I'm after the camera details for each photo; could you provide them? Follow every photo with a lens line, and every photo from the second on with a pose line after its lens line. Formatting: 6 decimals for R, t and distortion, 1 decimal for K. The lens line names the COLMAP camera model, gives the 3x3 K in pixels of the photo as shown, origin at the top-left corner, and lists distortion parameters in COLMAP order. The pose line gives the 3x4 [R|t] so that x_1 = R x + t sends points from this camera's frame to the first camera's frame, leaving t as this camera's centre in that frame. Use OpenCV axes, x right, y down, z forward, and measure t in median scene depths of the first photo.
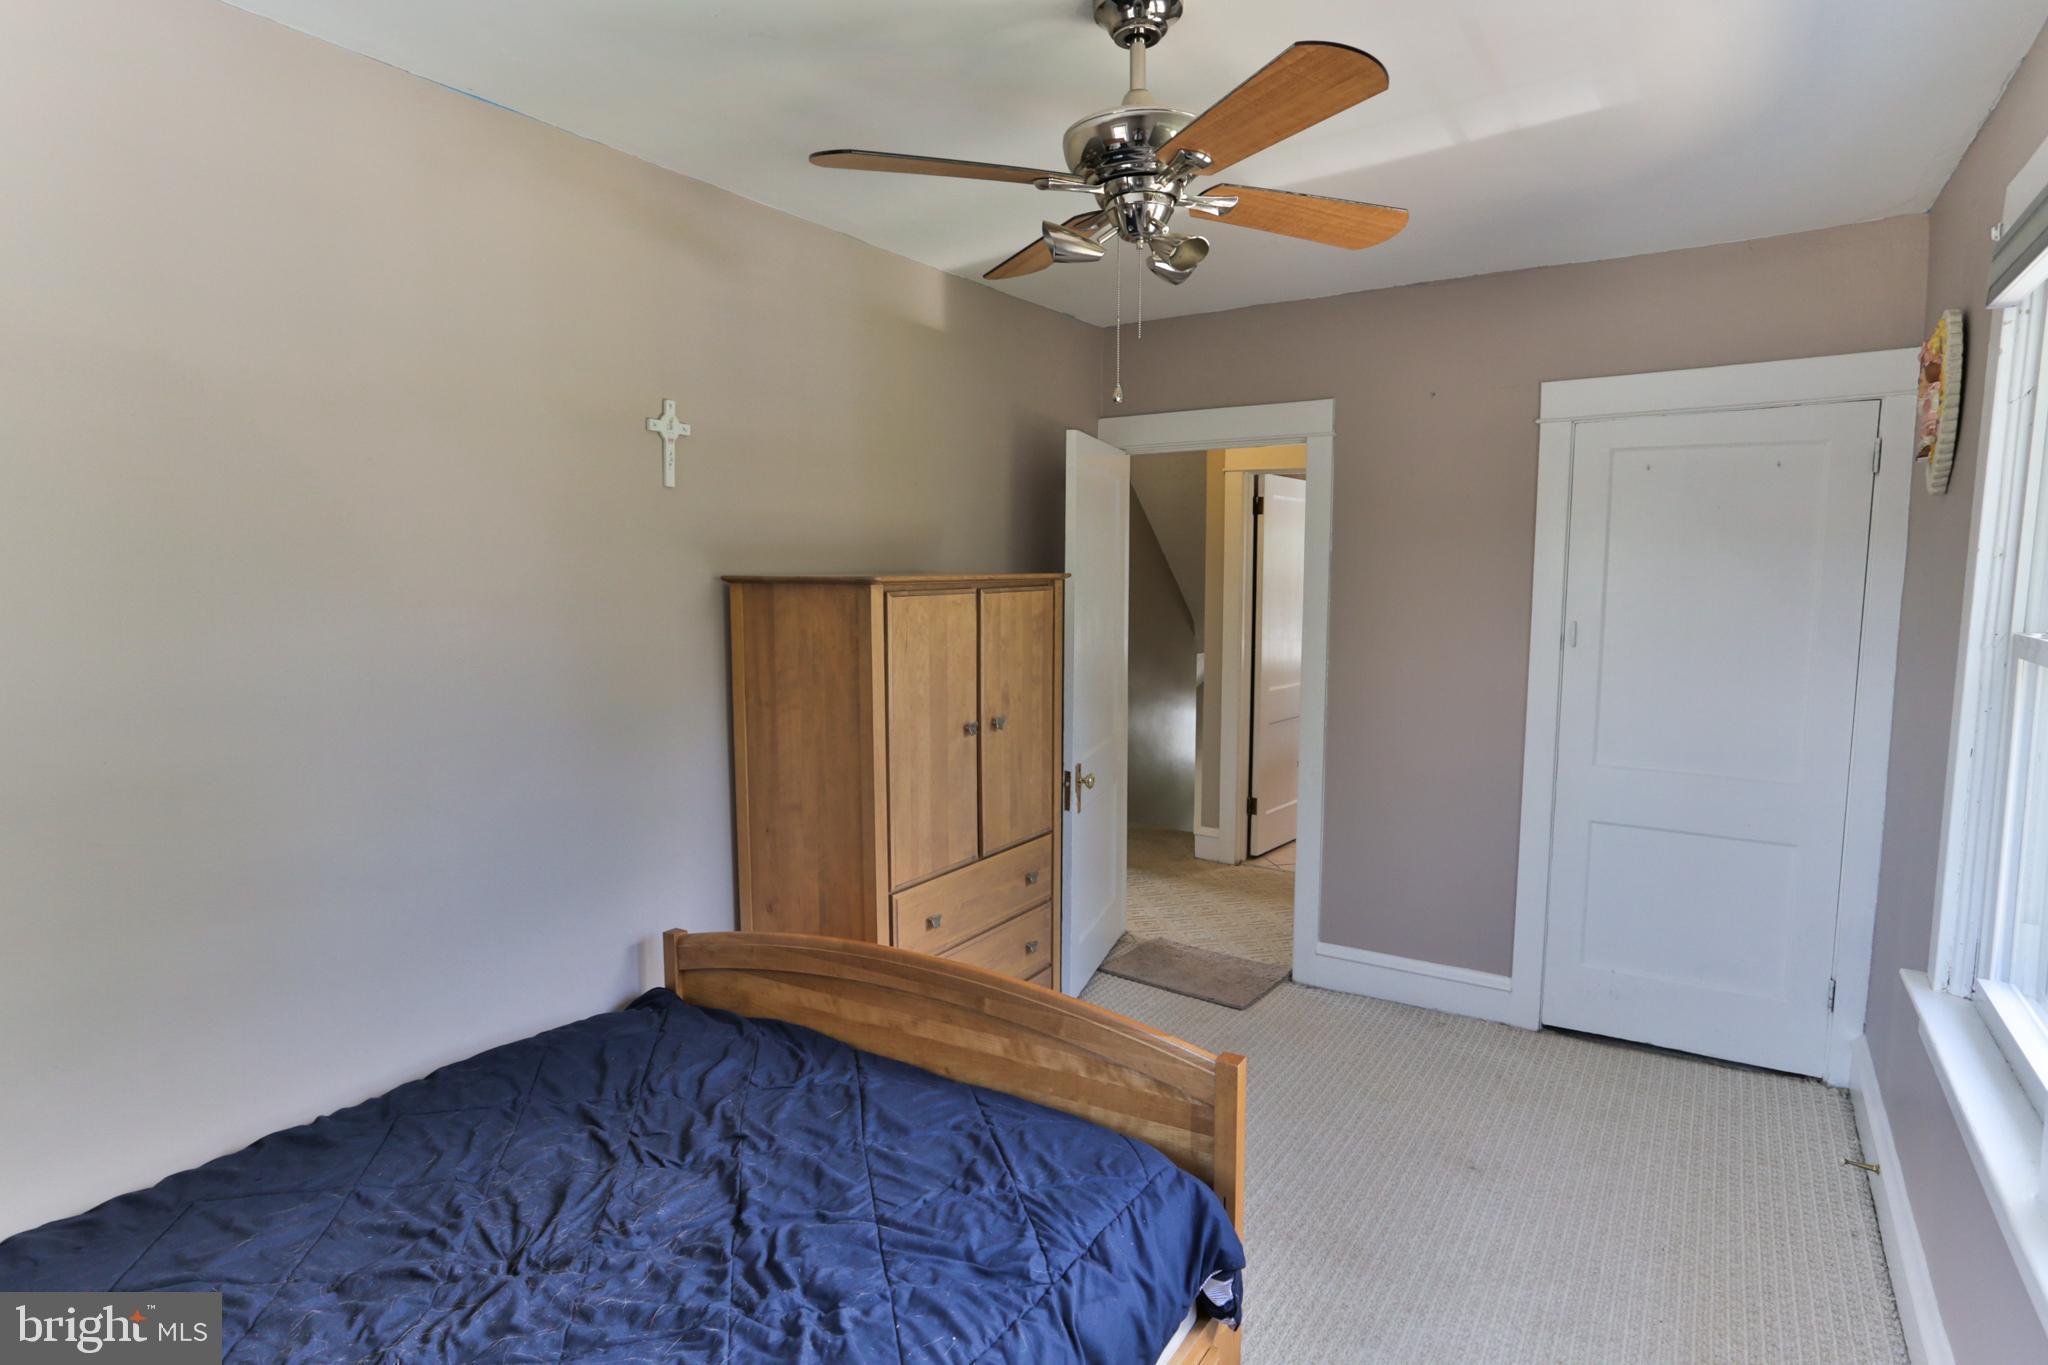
lens RADIAL K [[1081.5, 0, 1028.7], [0, 1081.5, 676.0], [0, 0, 1]] dist [-0.056013, 0.044170]
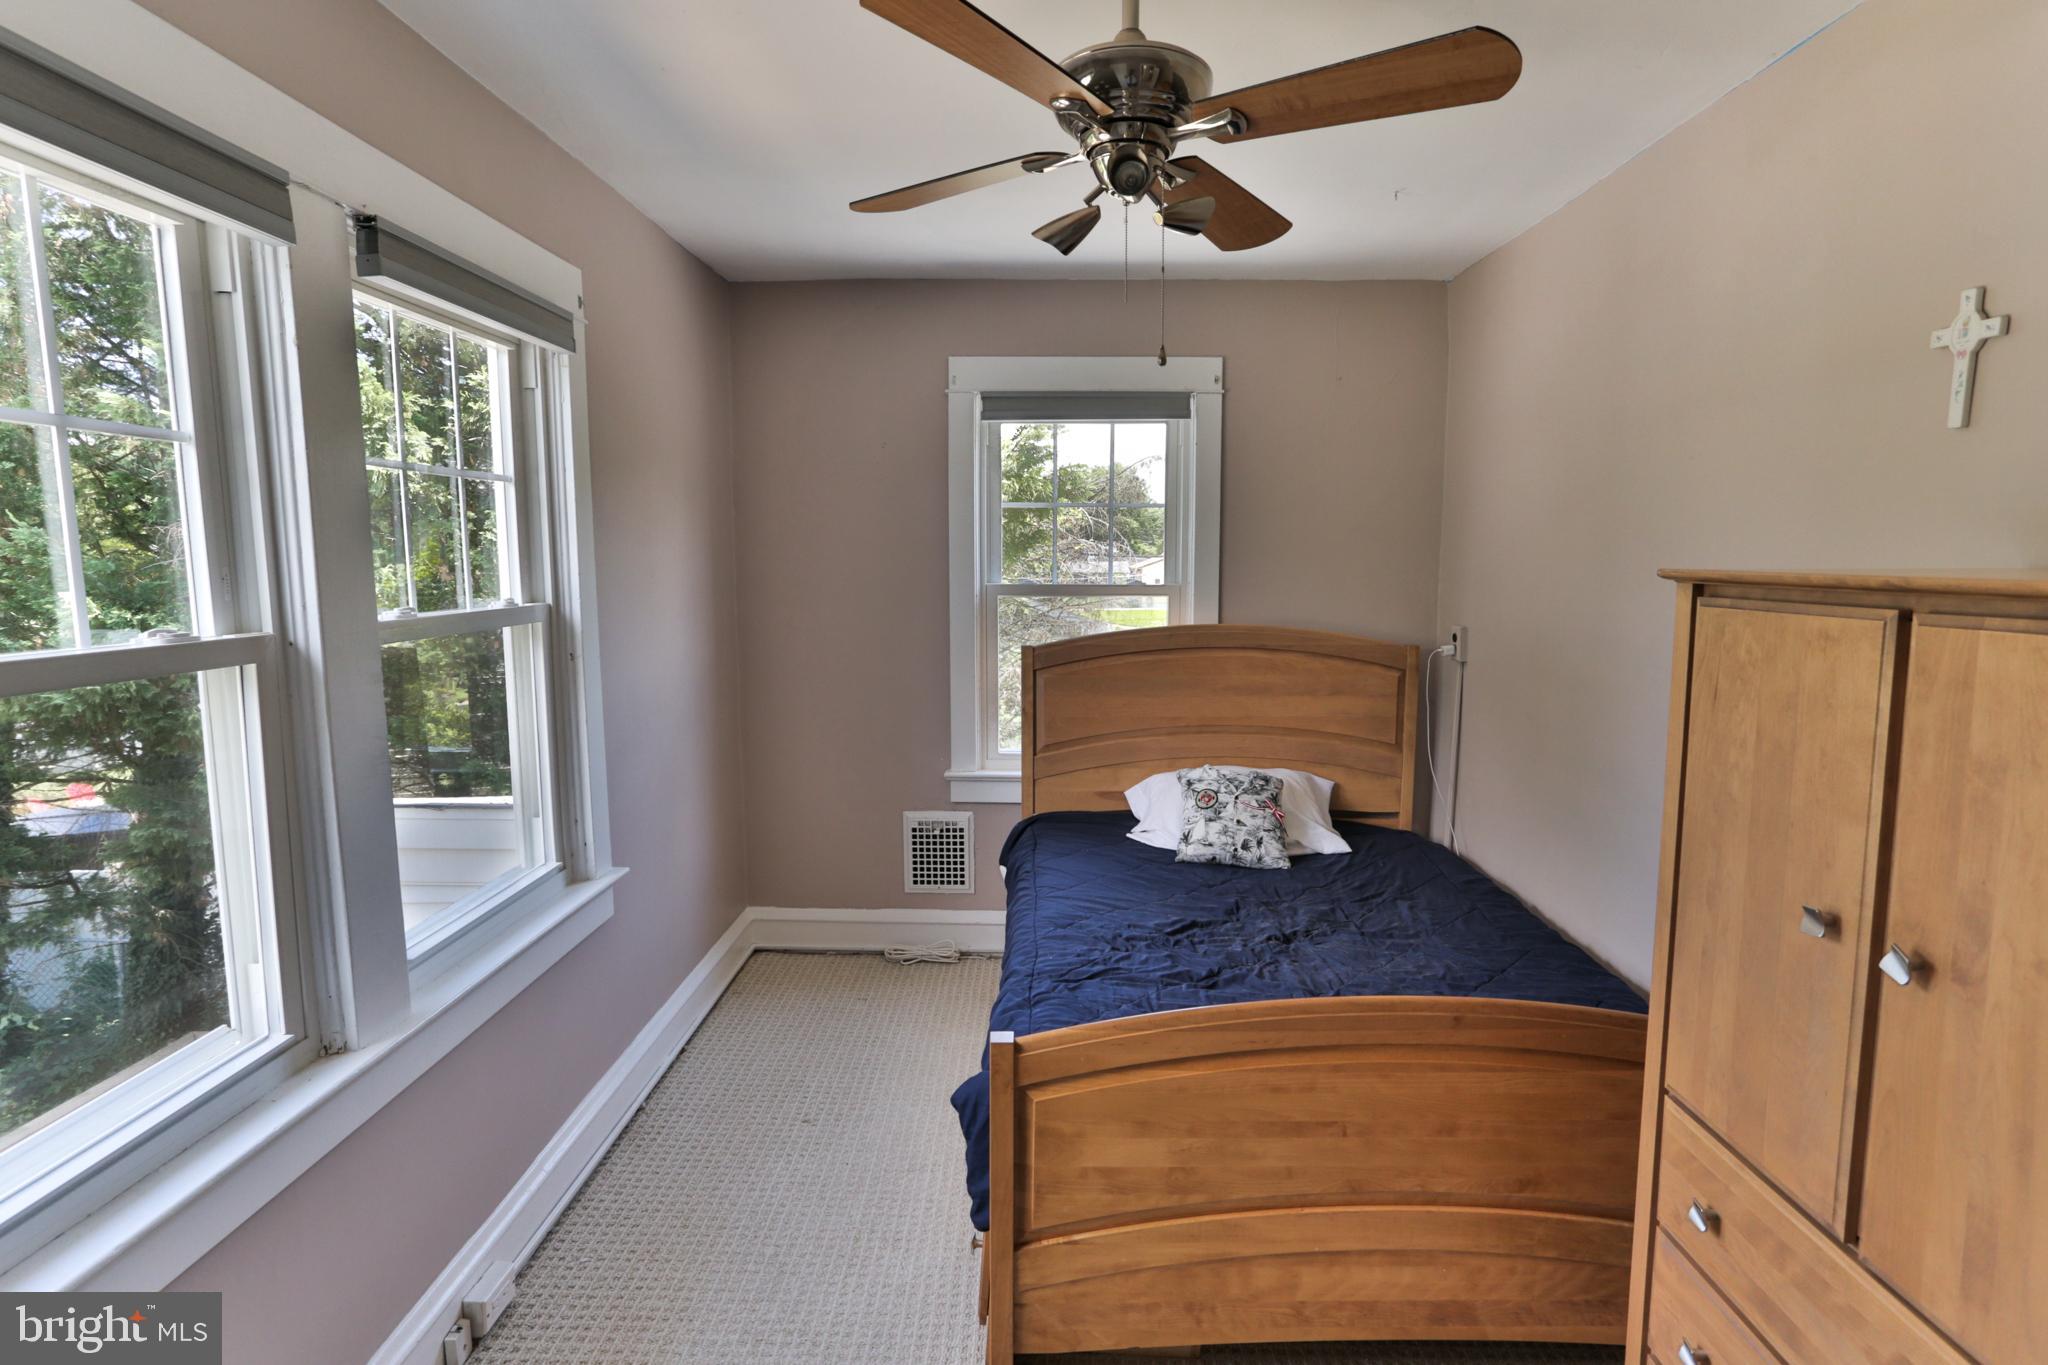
lens RADIAL K [[1081.5, 0, 1028.7], [0, 1081.5, 676.0], [0, 0, 1]] dist [-0.056013, 0.044170]
pose [[-0.852622, 0.064653, -0.518513, 0.457322], [-0.048160, 0.978369, 0.201186, -0.125855], [0.520304, 0.196507, -0.831065, 1.210711]]
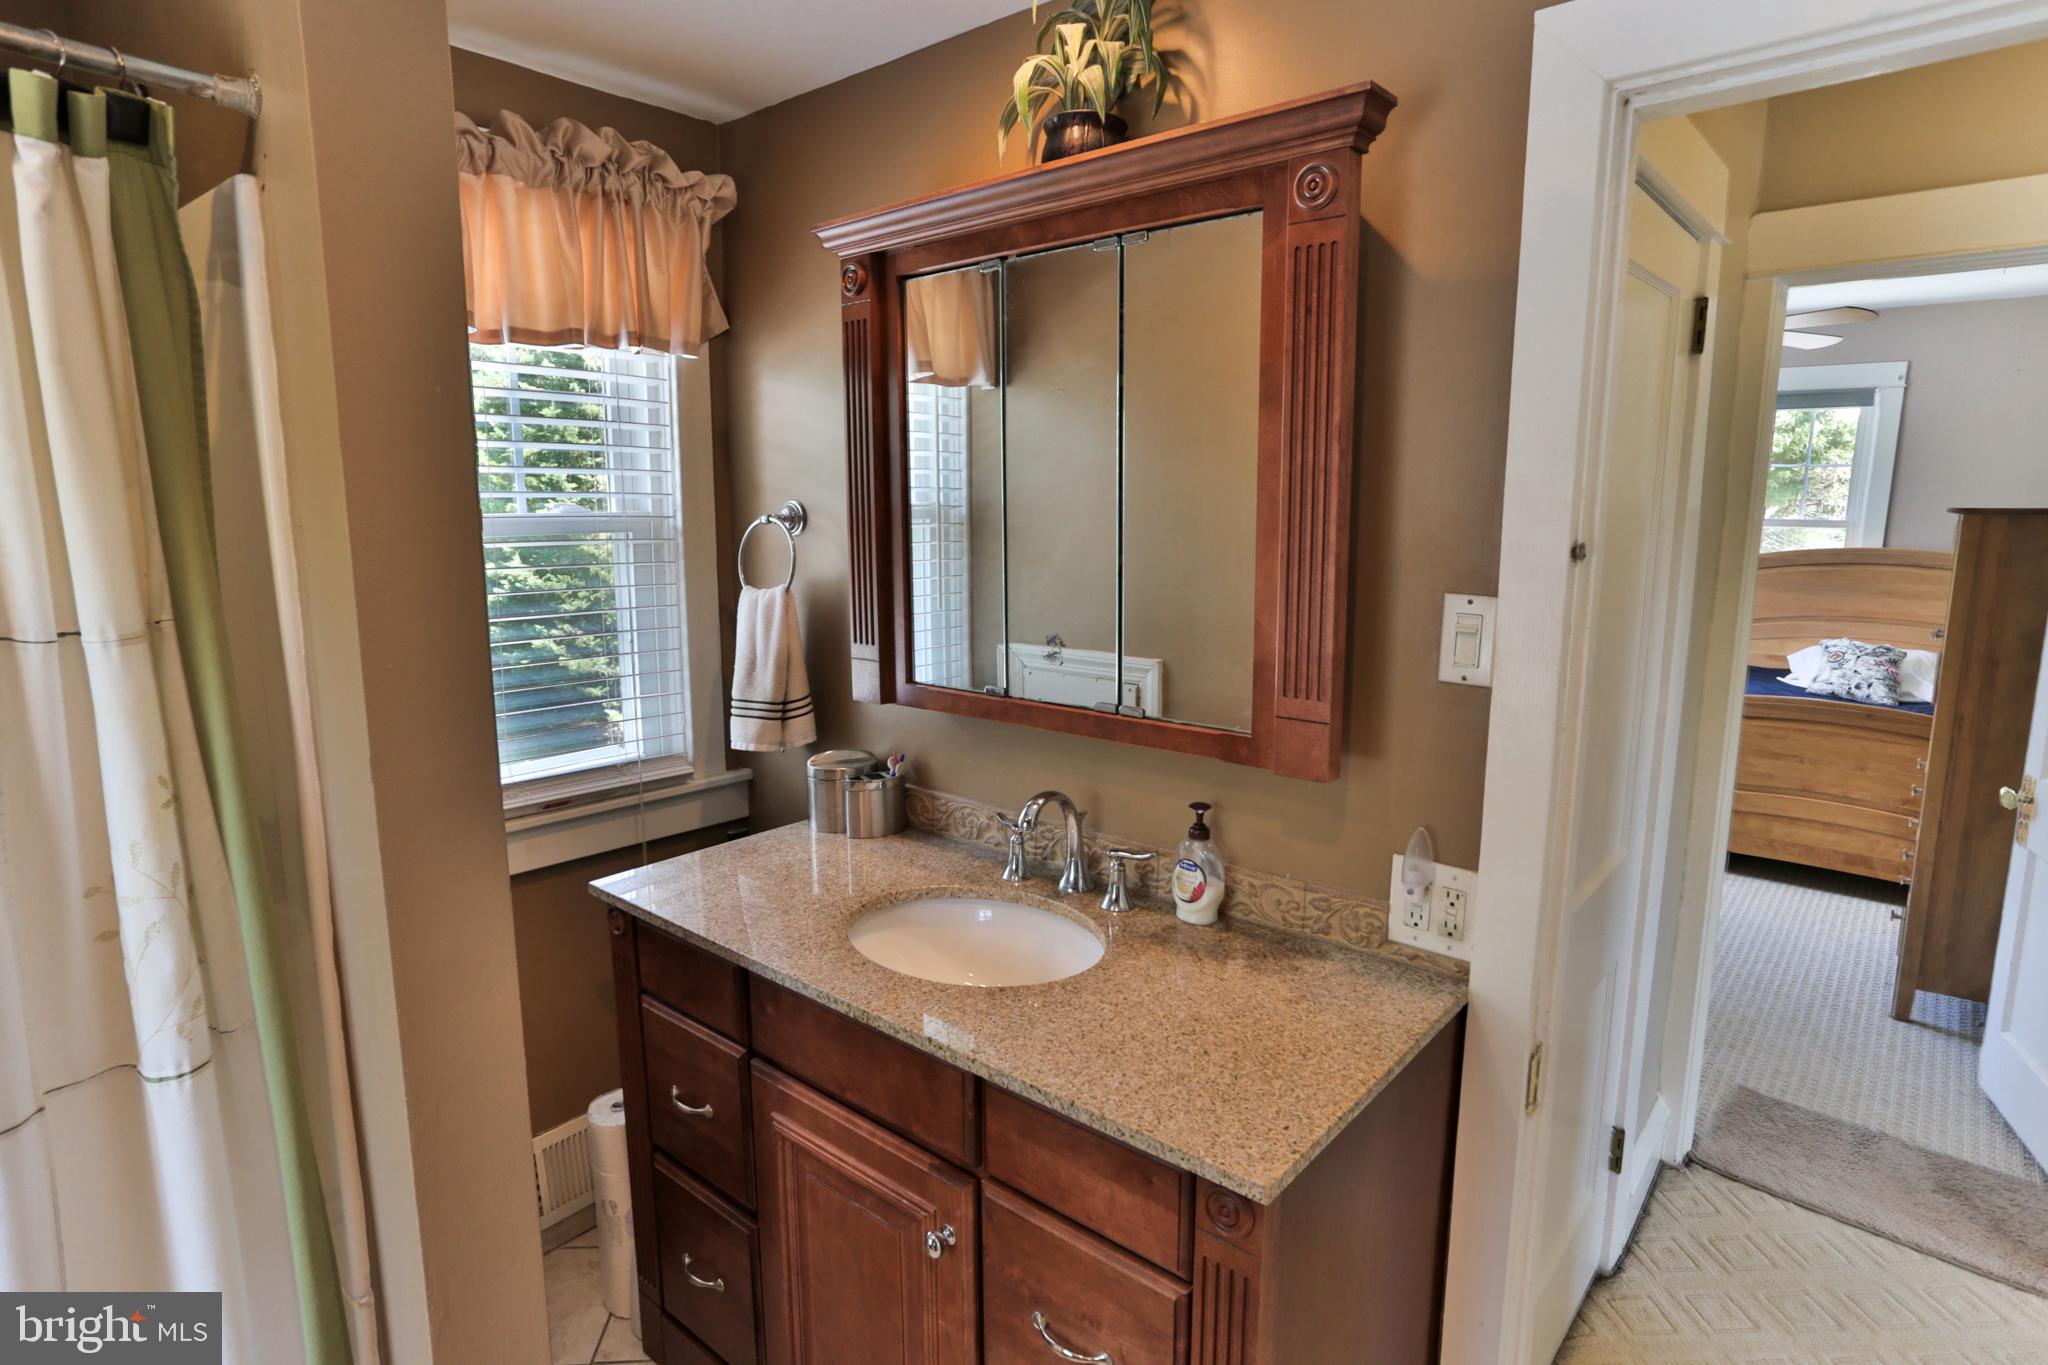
lens RADIAL K [[1081.5, 0, 1028.7], [0, 1081.5, 676.0], [0, 0, 1]] dist [-0.056013, 0.044170]
pose [[-0.990955, -0.022308, 0.132331, 0.837447], [0.013974, 0.963573, 0.267080, -0.246453], [-0.133469, 0.266513, -0.954545, 2.349957]]
